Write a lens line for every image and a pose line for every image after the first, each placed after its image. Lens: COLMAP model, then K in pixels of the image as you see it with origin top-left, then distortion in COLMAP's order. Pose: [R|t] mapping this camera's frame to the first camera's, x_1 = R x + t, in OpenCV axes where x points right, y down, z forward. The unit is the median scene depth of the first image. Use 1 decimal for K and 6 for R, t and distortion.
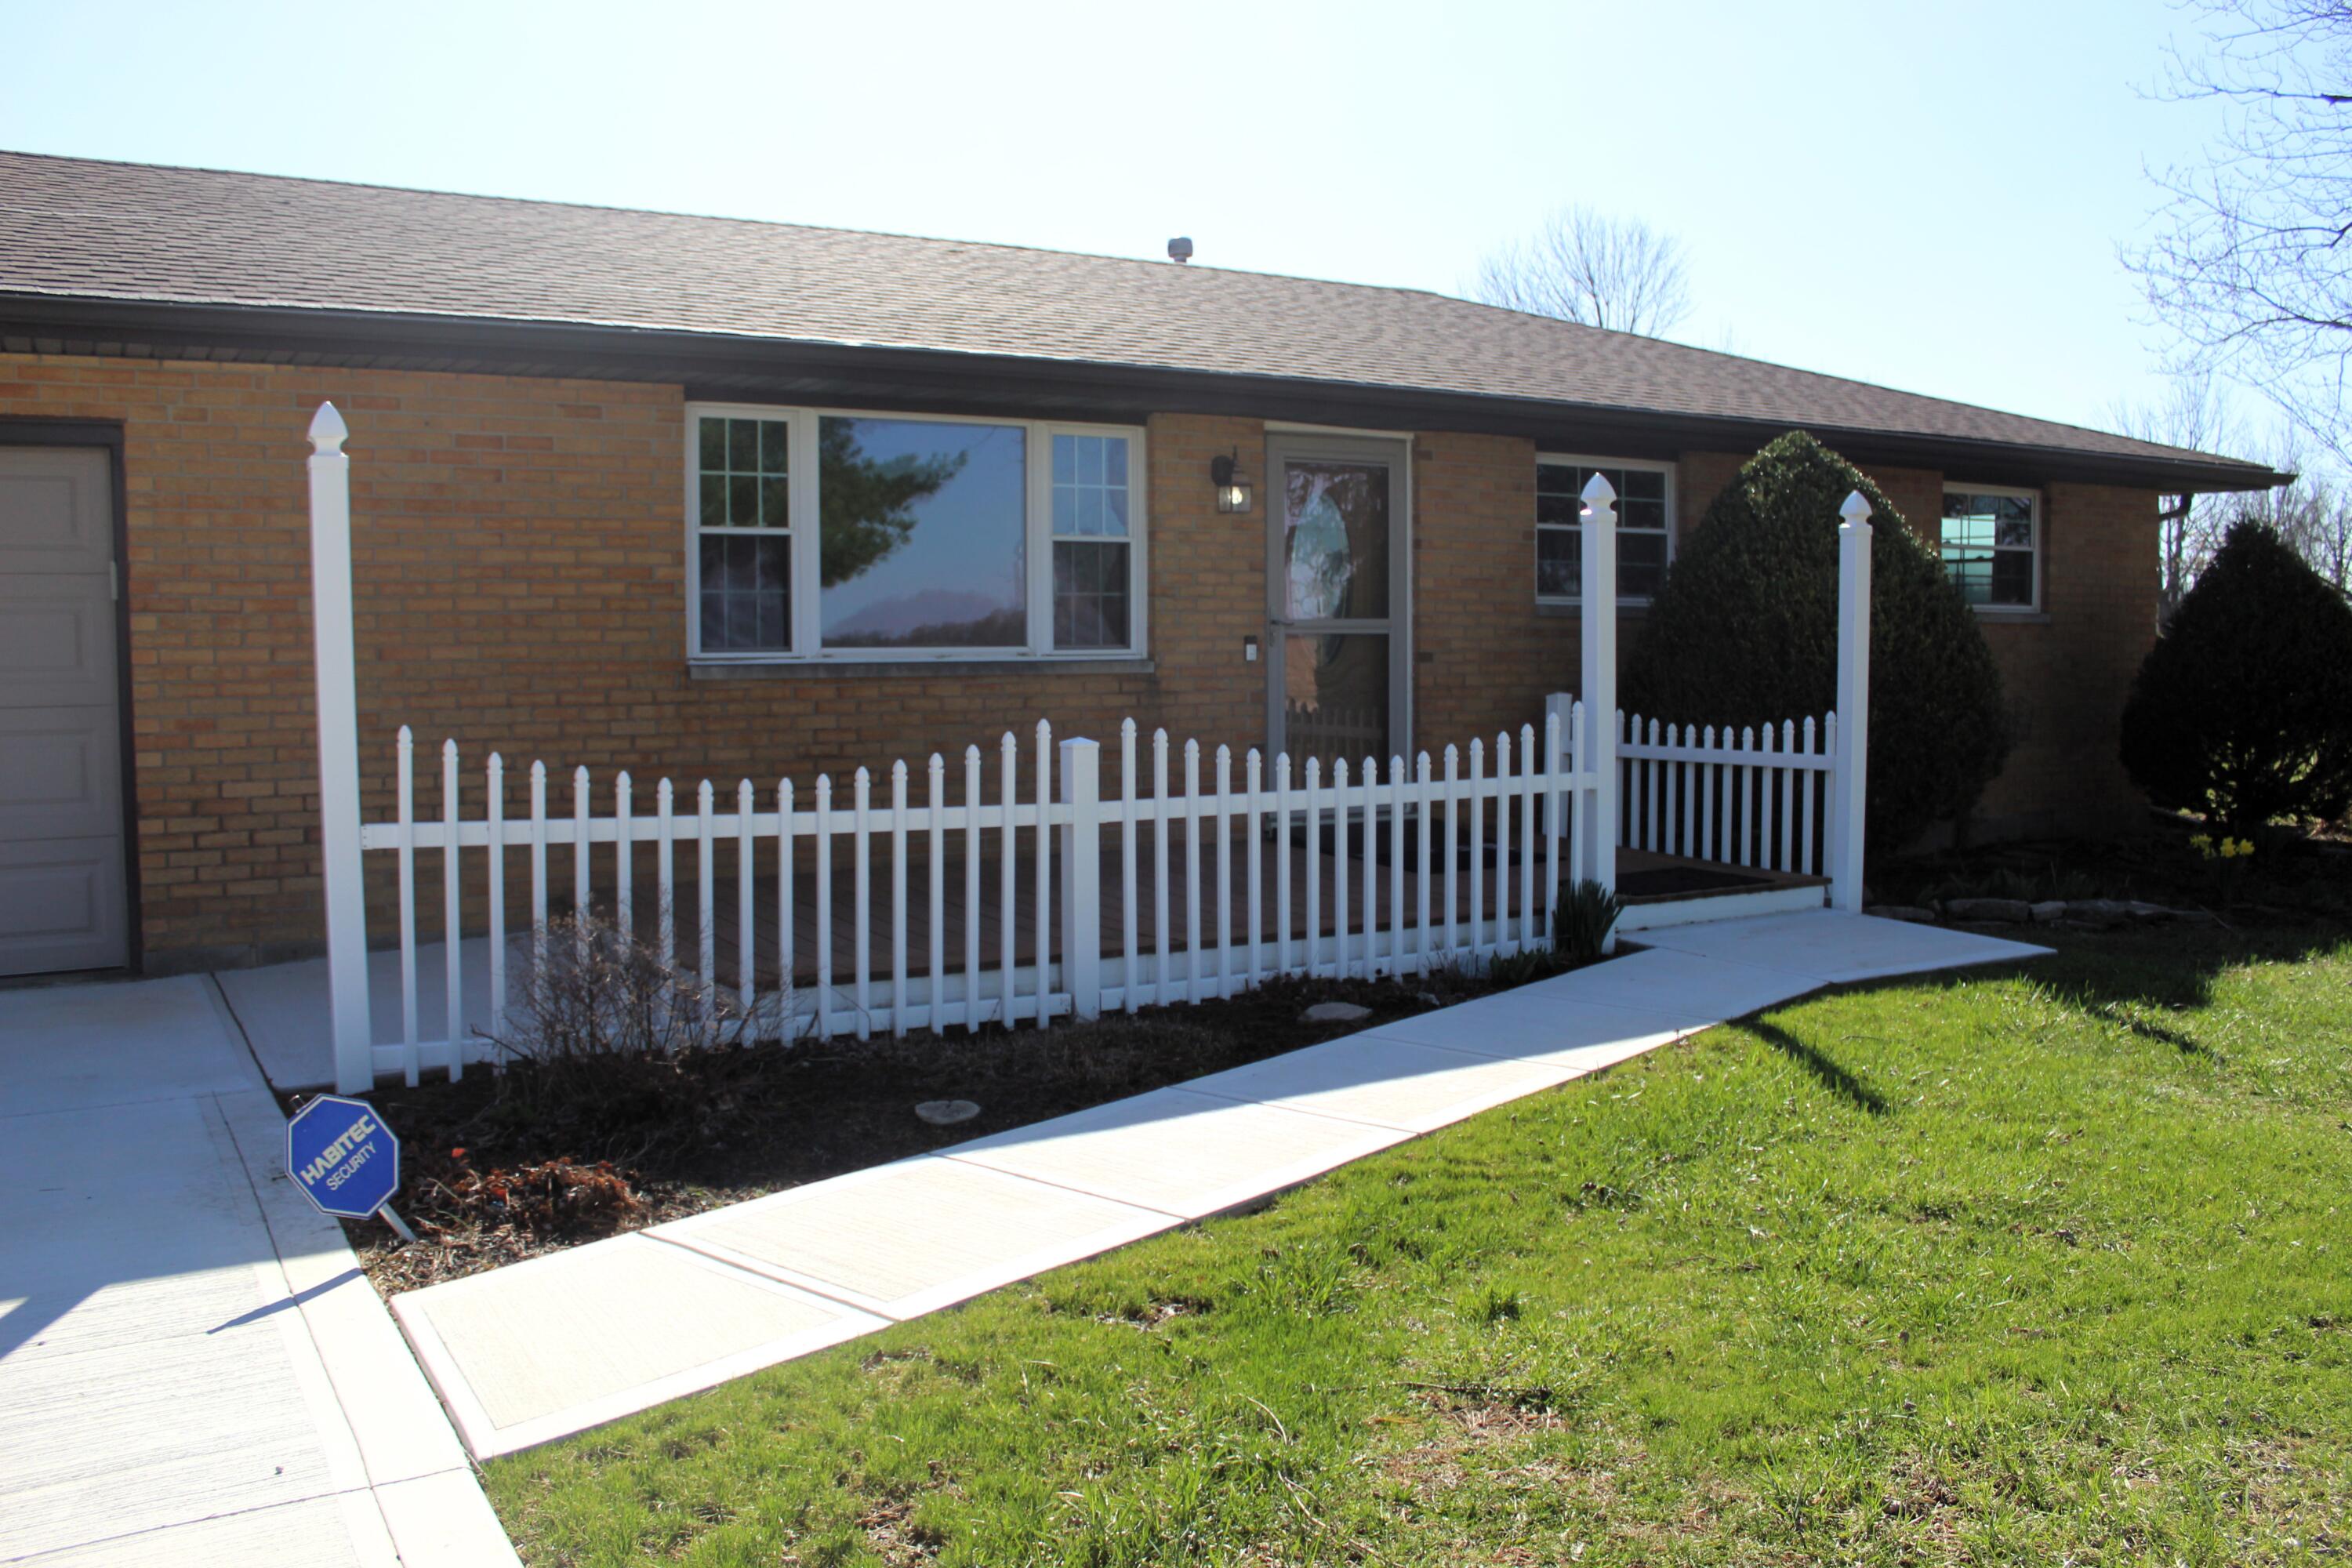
lens RADIAL K [[1979.4, 0, 1176.0], [0, 1979.4, 784.0], [0, 0, 1]] dist [-0.134123, 0.150851]
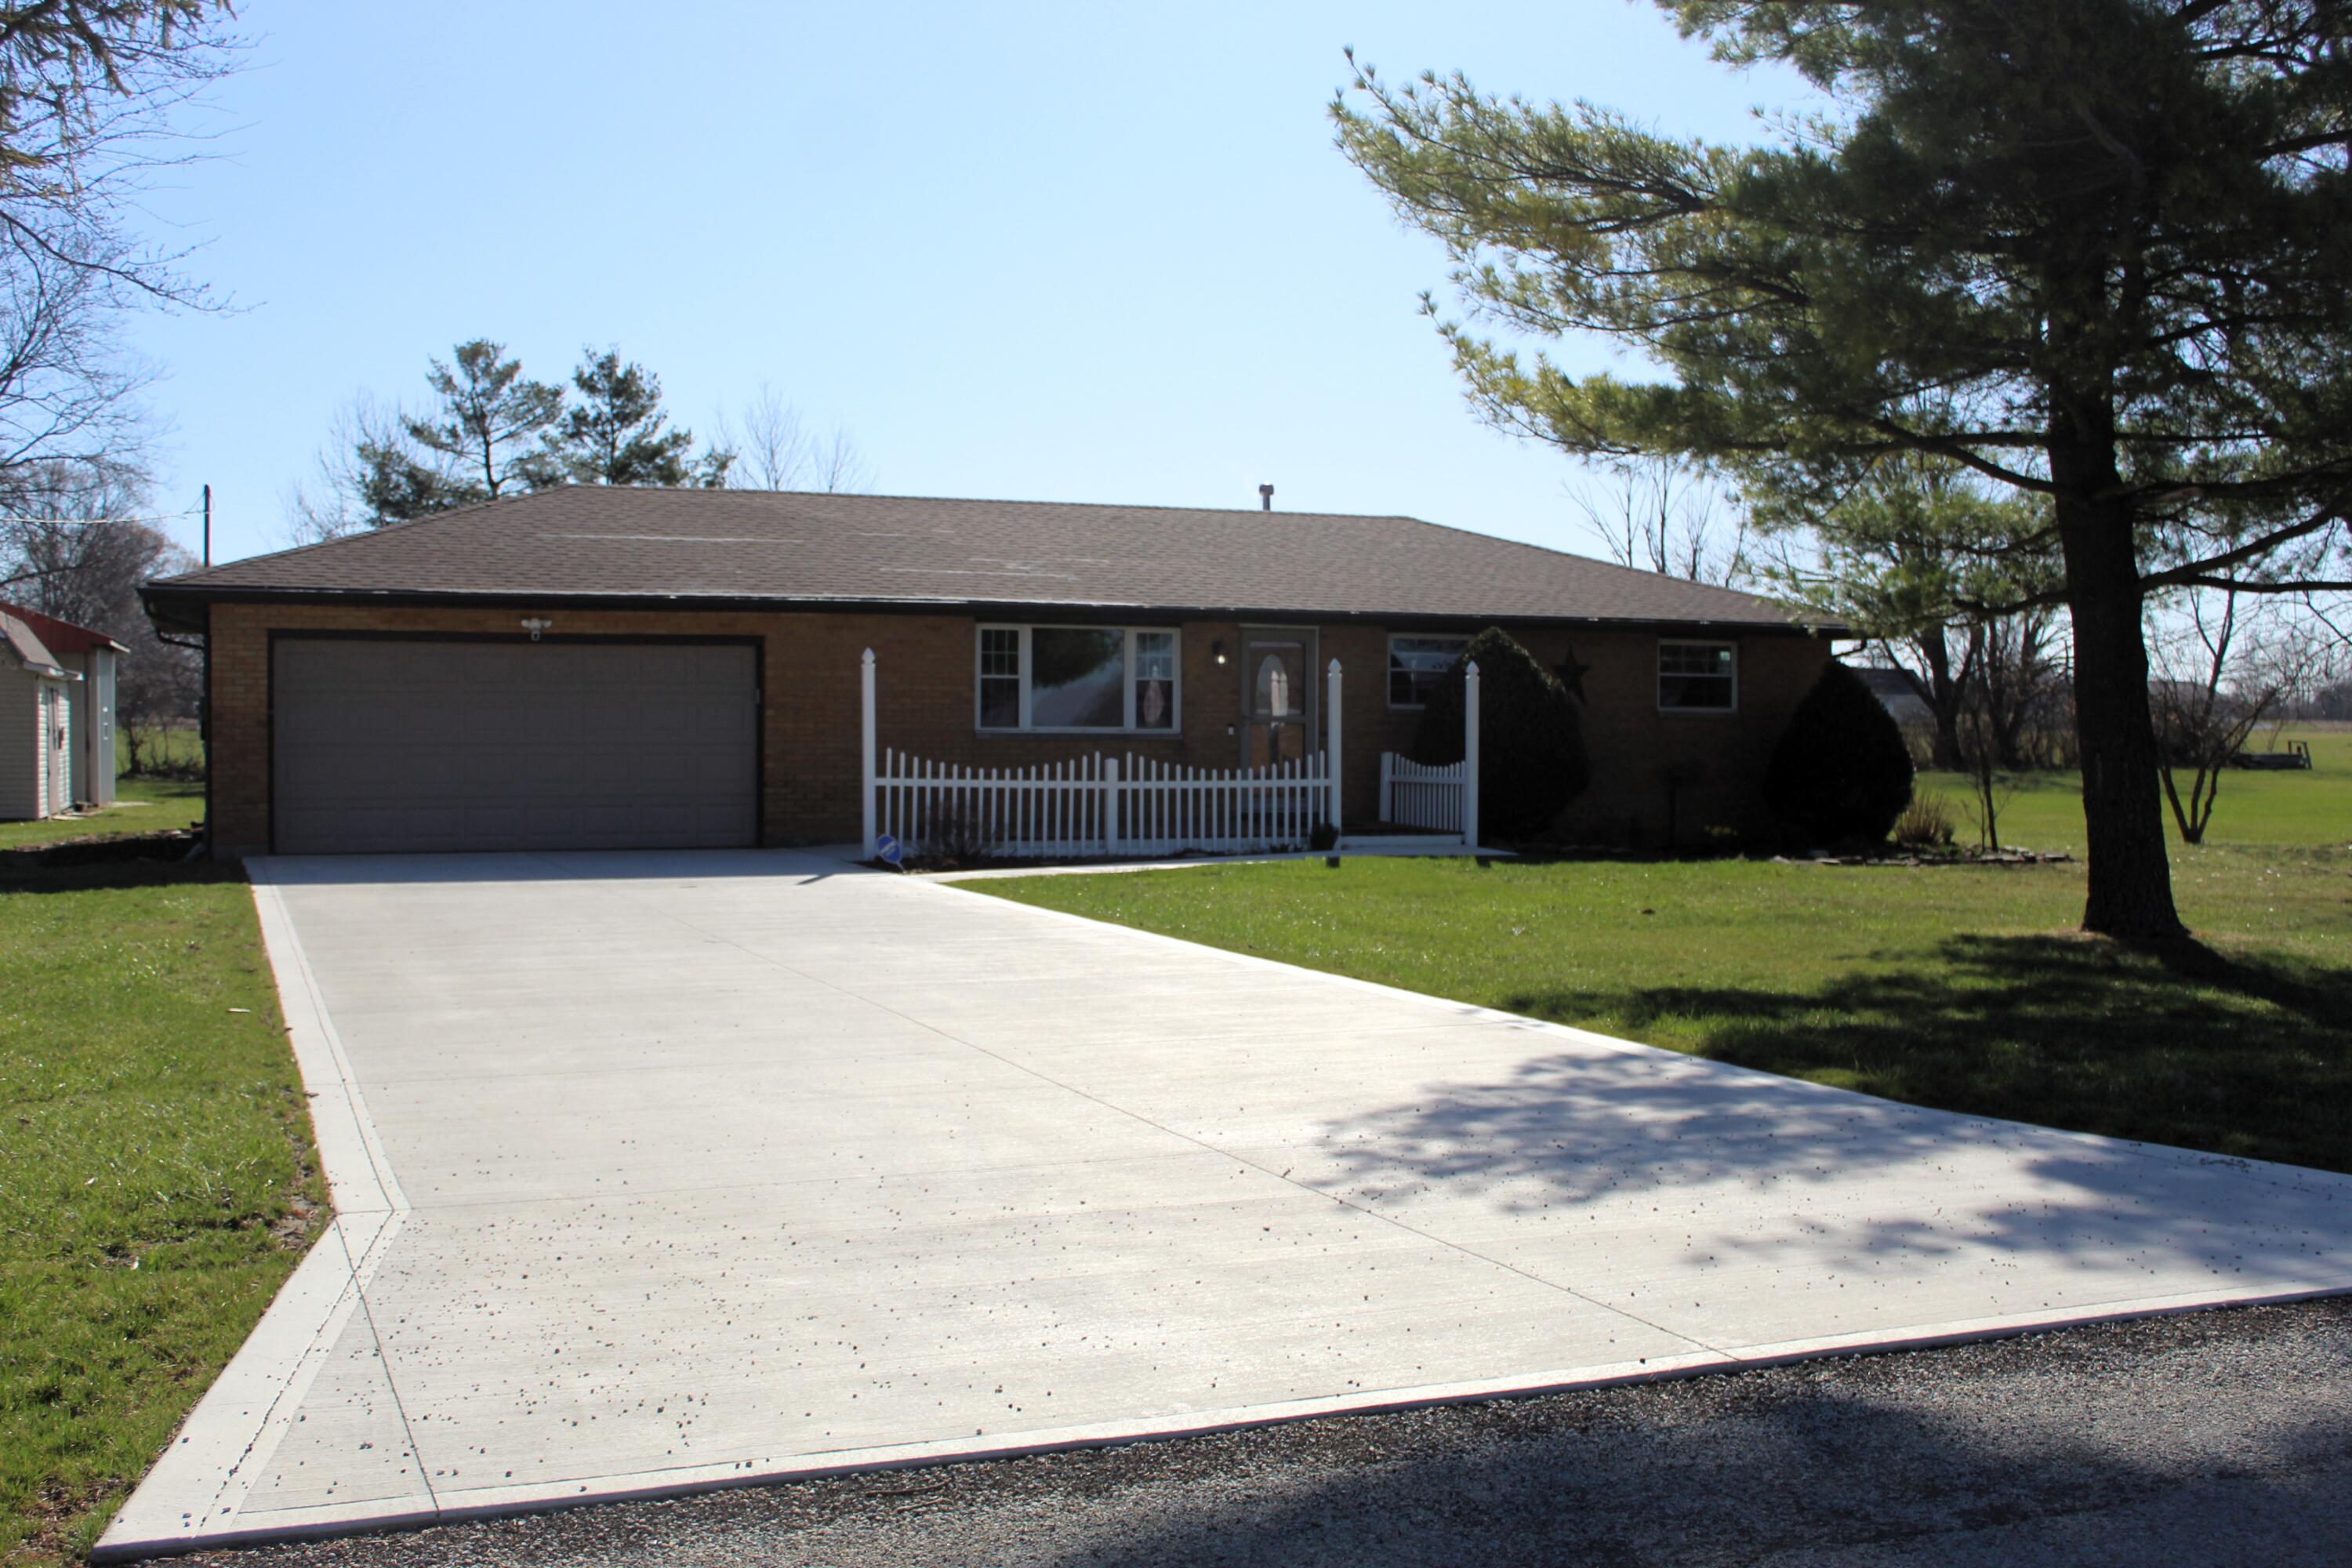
lens RADIAL K [[2521.2, 0, 1176.0], [0, 2521.2, 784.0], [0, 0, 1]] dist [0.000346, 0.000246]
pose [[0.987624, 0.015002, -0.156120, 0.591594], [-0.022670, 0.998616, -0.047451, 0.177552], [0.155192, 0.050403, 0.986598, -2.482925]]
